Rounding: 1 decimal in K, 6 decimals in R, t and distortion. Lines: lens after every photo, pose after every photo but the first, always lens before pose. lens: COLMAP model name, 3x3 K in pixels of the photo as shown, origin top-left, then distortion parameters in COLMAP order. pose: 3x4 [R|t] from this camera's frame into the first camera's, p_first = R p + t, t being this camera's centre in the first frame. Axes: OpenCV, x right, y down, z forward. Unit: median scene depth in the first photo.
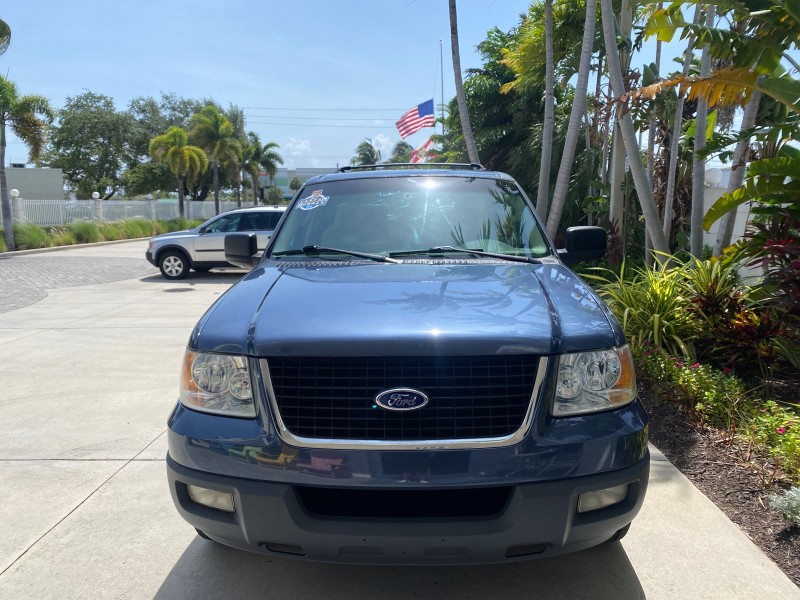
lens RADIAL K [[581.0, 0, 422.0], [0, 581.0, 300.4], [0, 0, 1]] dist [0.101970, -0.002770]
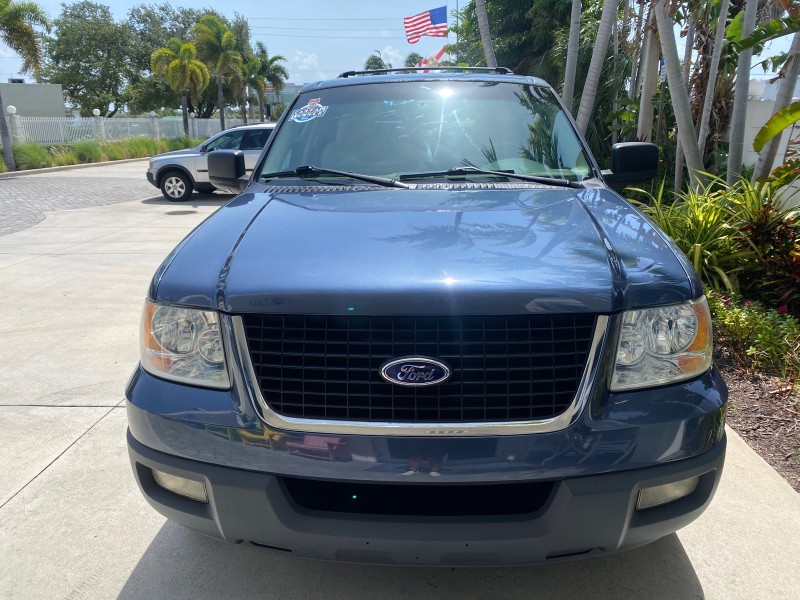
lens RADIAL K [[588.6, 0, 399.8], [0, 588.6, 285.6], [0, 0, 1]] dist [0.050433, -0.000559]
pose [[0.998519, 0.011356, -0.053198, -0.006477], [-0.005594, 0.994218, 0.107236, -0.010541], [0.054108, -0.106780, 0.992809, 0.102353]]
